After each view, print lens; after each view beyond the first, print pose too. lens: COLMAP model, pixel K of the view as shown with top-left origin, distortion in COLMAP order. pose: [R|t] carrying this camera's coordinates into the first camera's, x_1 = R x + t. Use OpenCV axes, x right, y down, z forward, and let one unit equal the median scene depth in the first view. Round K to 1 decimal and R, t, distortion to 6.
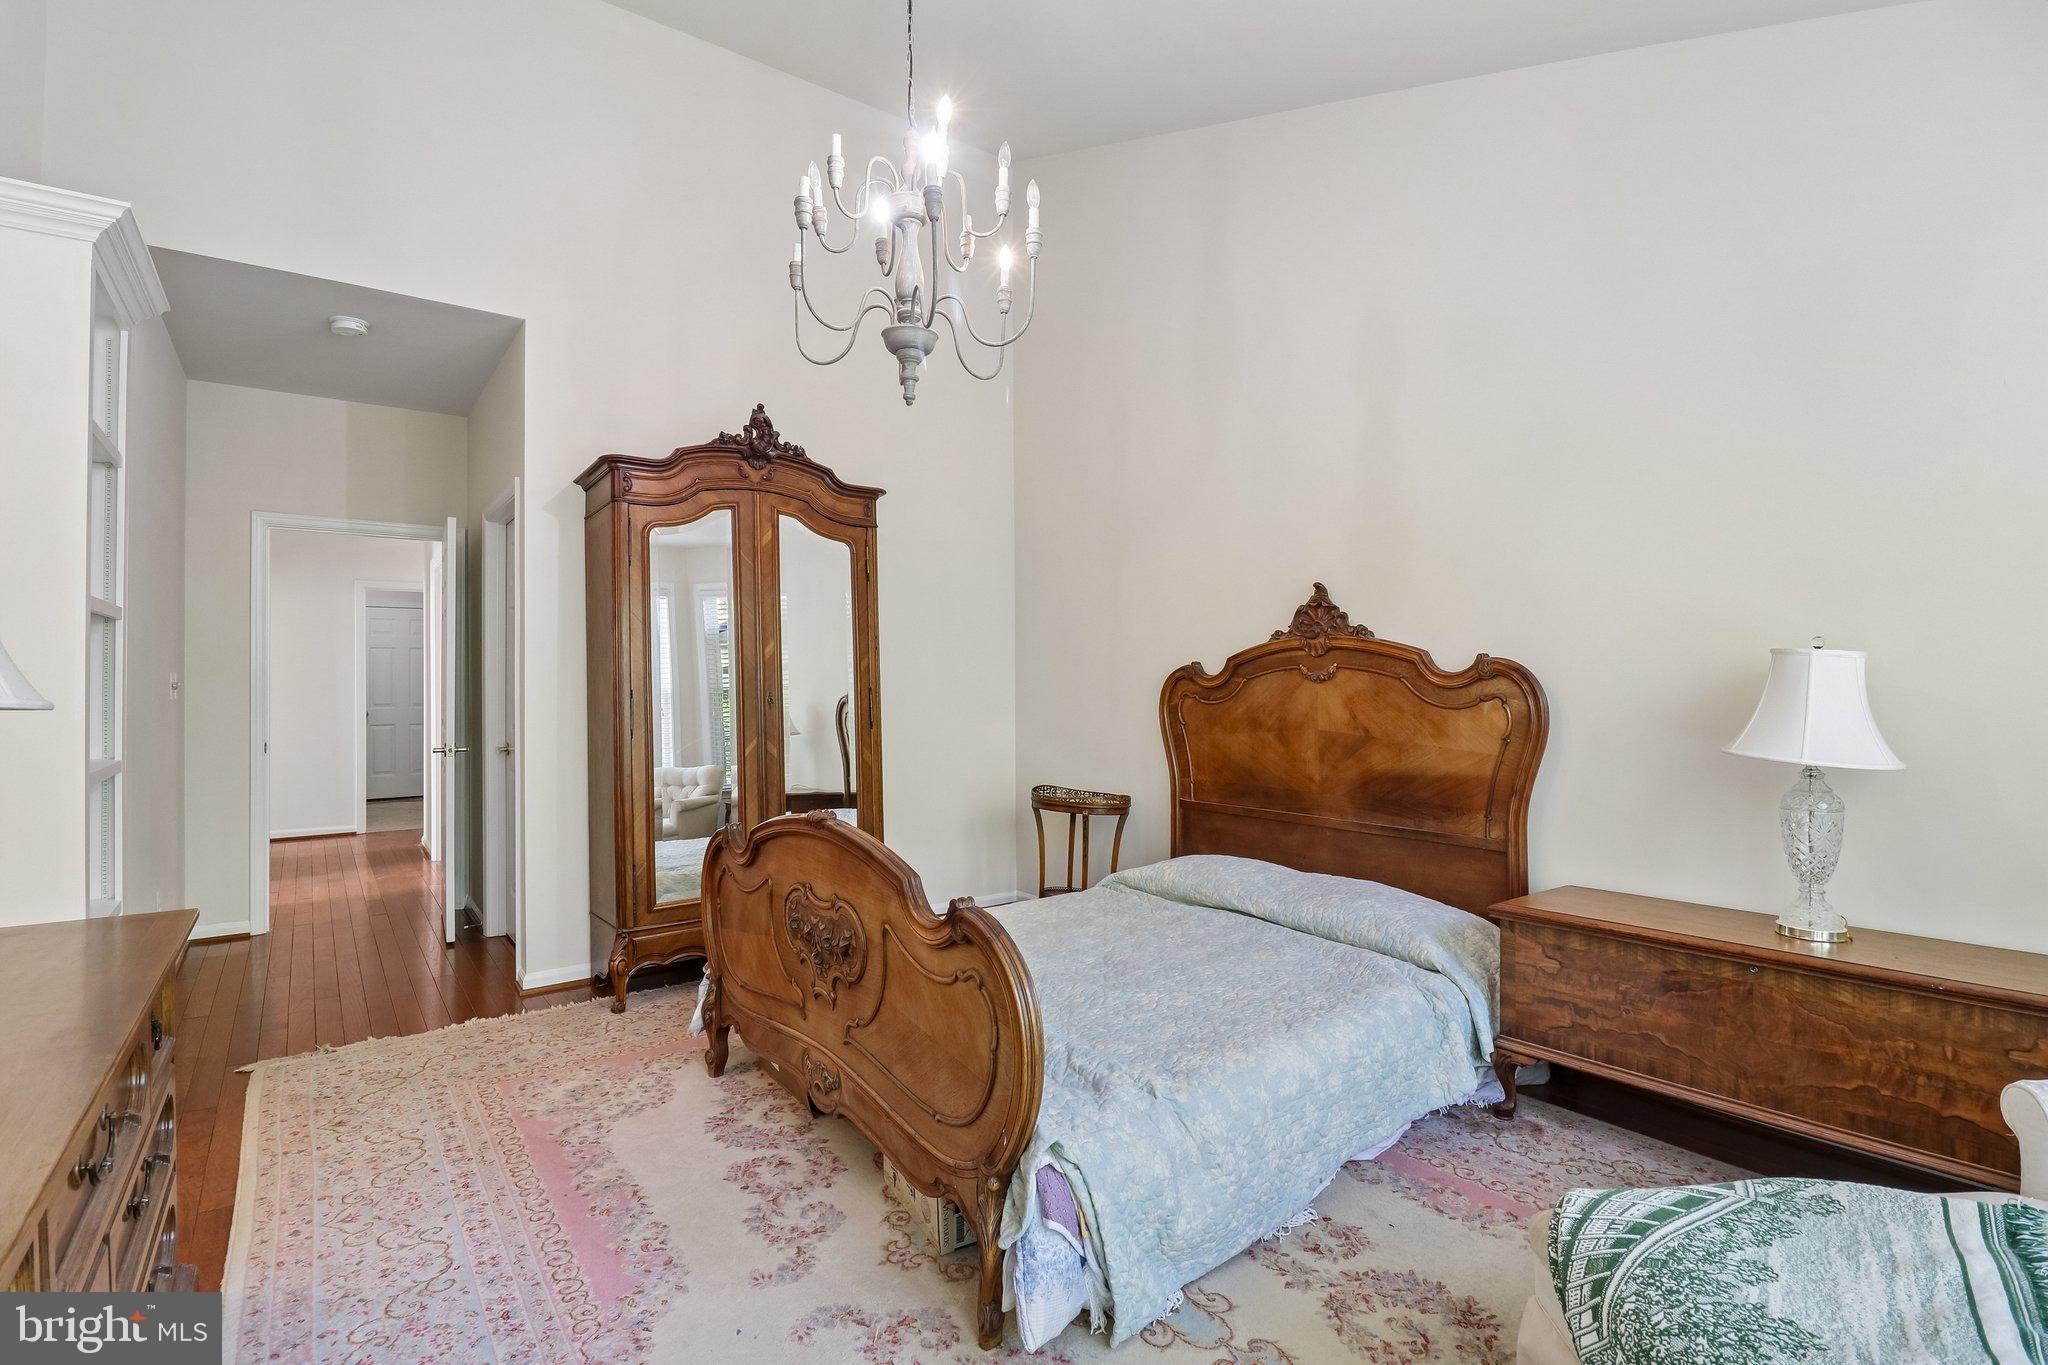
lens RADIAL K [[951.4, 0, 1007.5], [0, 951.4, 670.9], [0, 0, 1]] dist [0.005537, -0.016213]
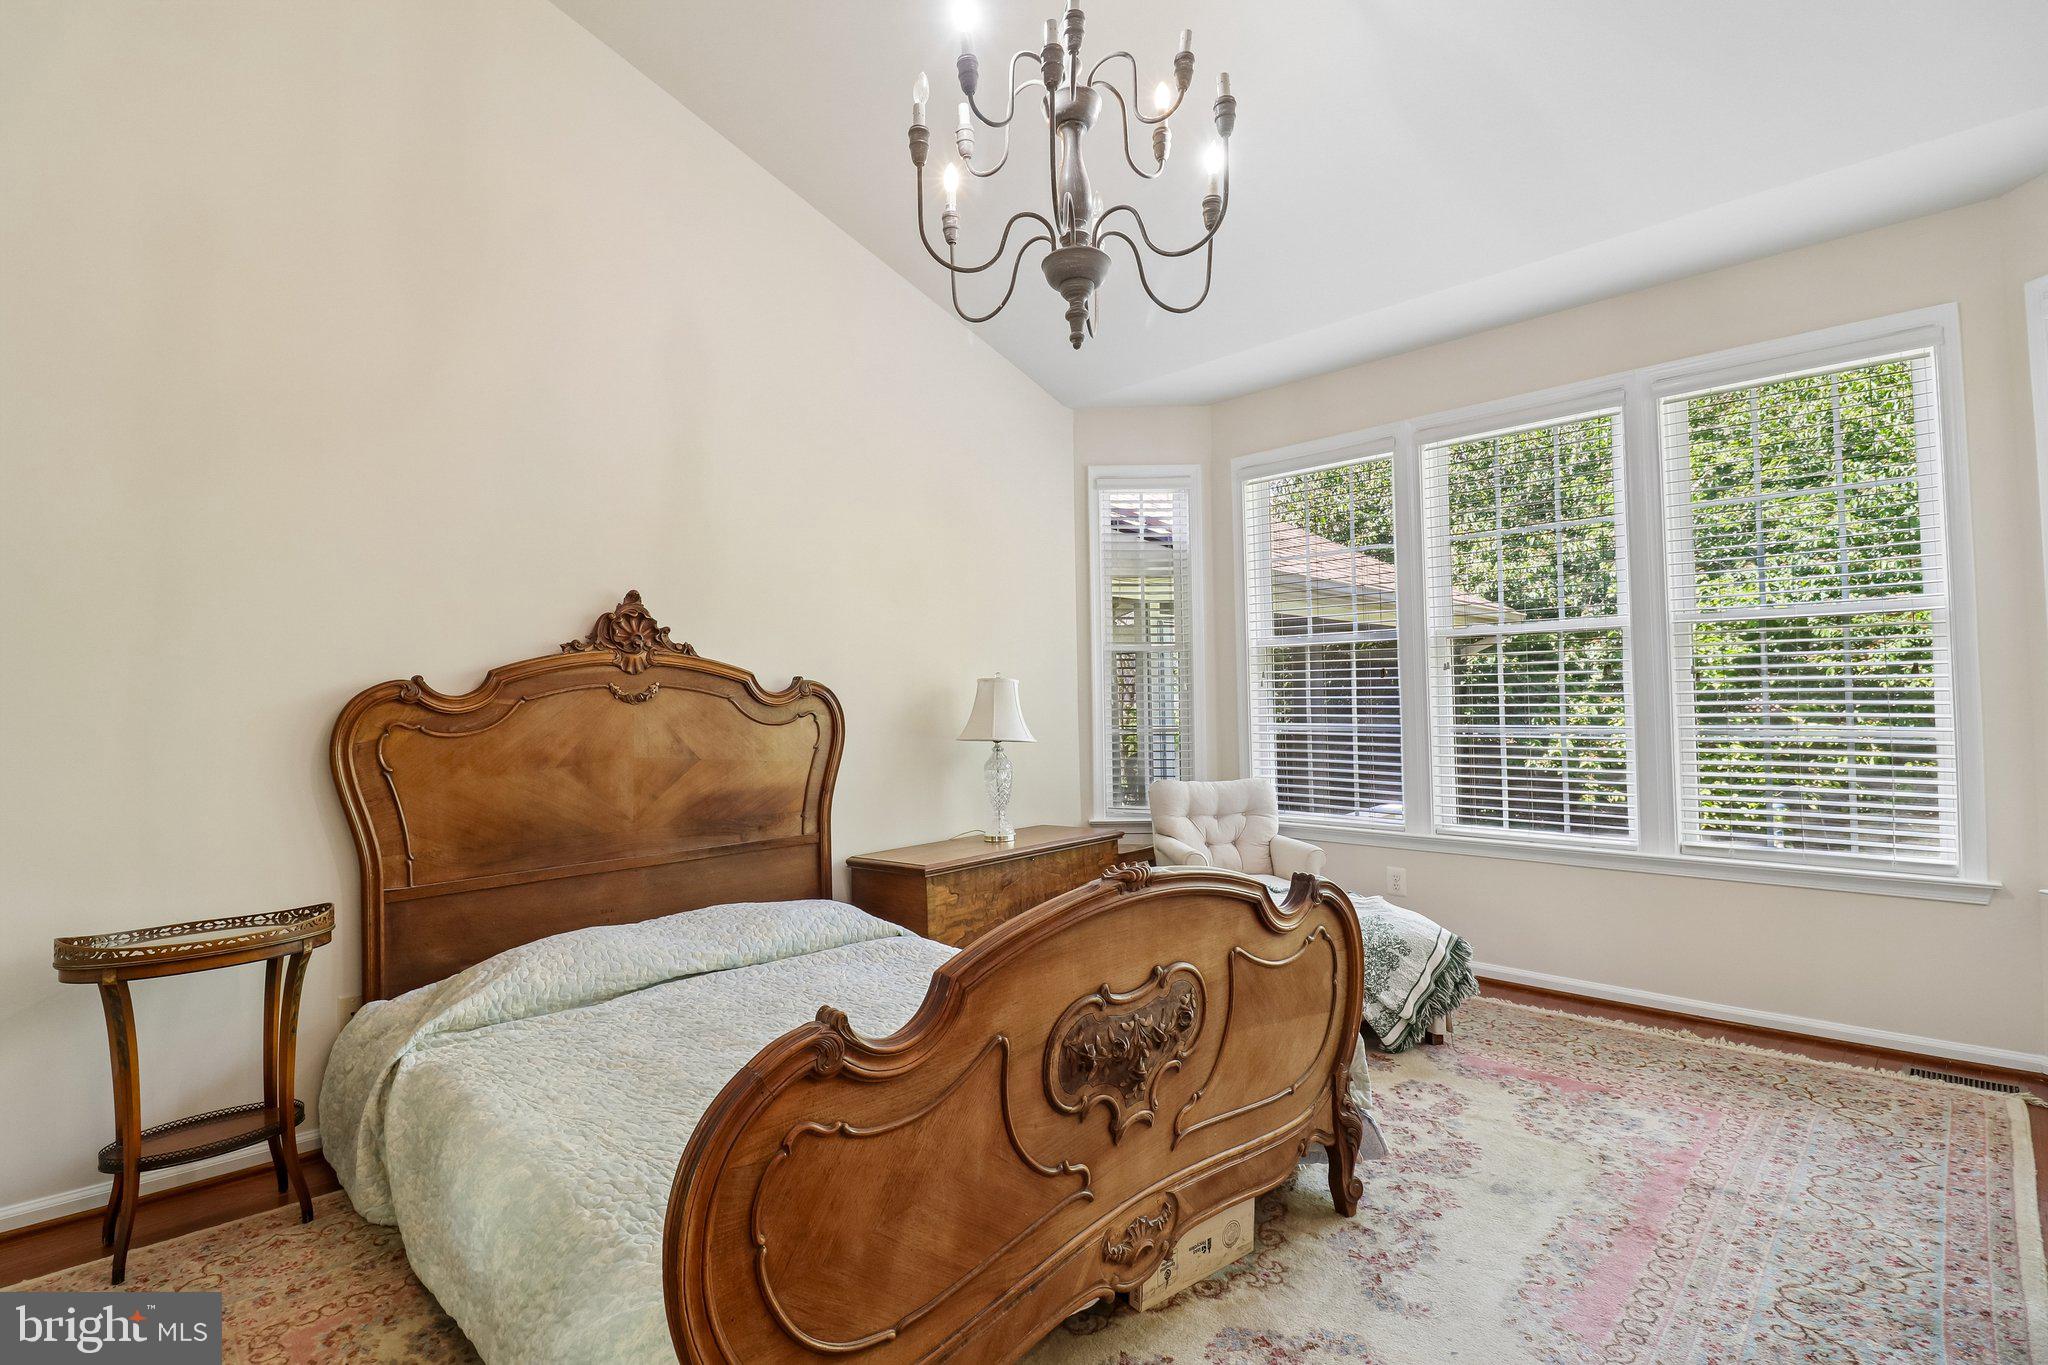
lens RADIAL K [[951.4, 0, 1007.5], [0, 951.4, 670.9], [0, 0, 1]] dist [0.005537, -0.016213]
pose [[-0.141736, 0.035148, 0.989280, -0.613206], [0.006719, 0.999381, -0.034544, 0.014936], [-0.989882, 0.001750, -0.141884, 0.807479]]
